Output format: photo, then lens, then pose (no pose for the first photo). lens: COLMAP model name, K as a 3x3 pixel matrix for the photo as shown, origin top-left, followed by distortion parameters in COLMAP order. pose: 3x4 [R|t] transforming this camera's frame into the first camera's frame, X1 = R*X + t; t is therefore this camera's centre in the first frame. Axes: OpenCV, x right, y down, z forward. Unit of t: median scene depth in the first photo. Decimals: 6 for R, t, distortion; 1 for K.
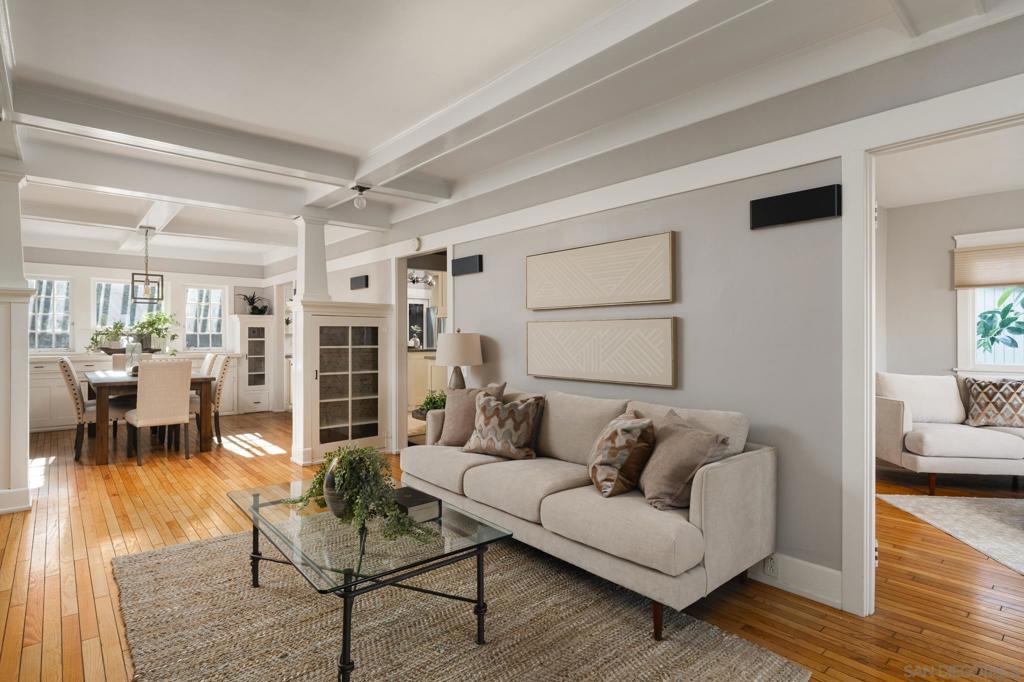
lens RADIAL K [[525.2, 0, 507.9], [0, 525.2, 341.7], [0, 0, 1]] dist [-0.007056, -0.001672]
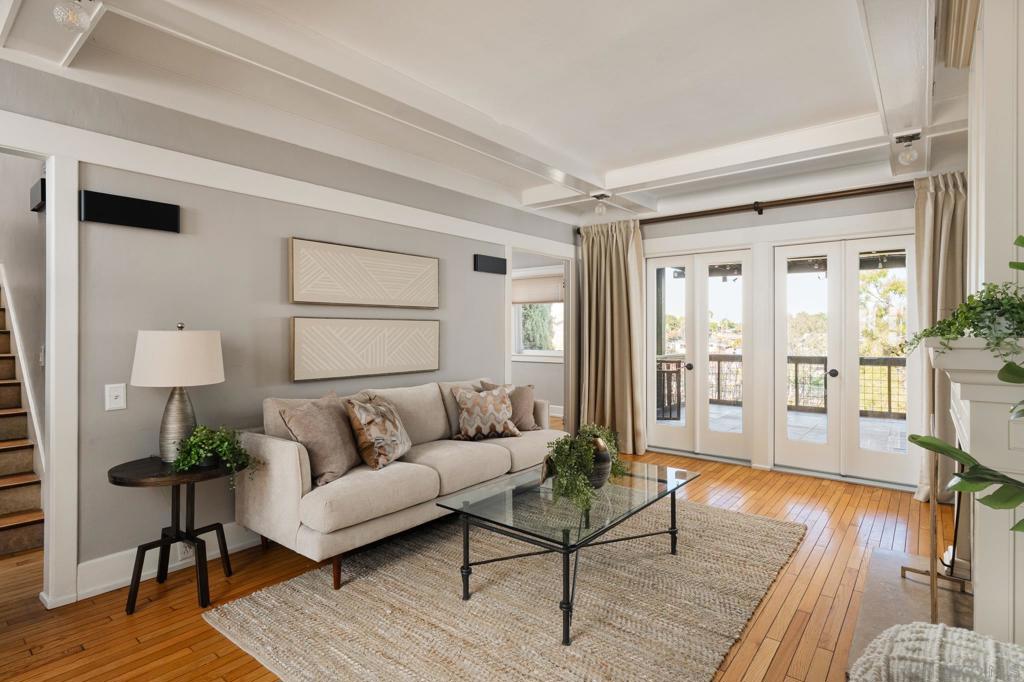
lens RADIAL K [[525.2, 0, 509.0], [0, 525.2, 332.0], [0, 0, 1]] dist [-0.007056, -0.001672]
pose [[-0.165505, -0.000038, 0.986209, -0.756015], [0.006947, 0.999975, 0.001204, -0.011103], [-0.986185, 0.007051, -0.165500, 0.727355]]
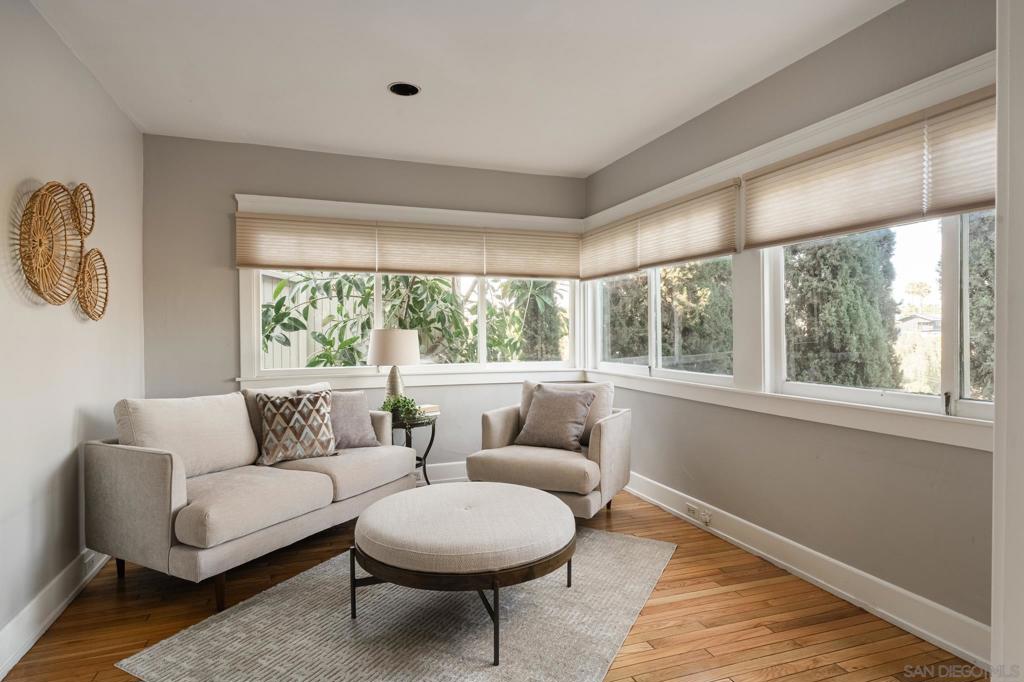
lens RADIAL K [[544.5, 0, 506.7], [0, 544.5, 335.5], [0, 0, 1]] dist [0.002404, 0.000375]
pose [[0.360375, -0.005415, 0.932792, 0.341045], [0.012119, 0.999926, 0.001122, -0.004884], [-0.932729, 0.010900, 0.360414, 0.451284]]
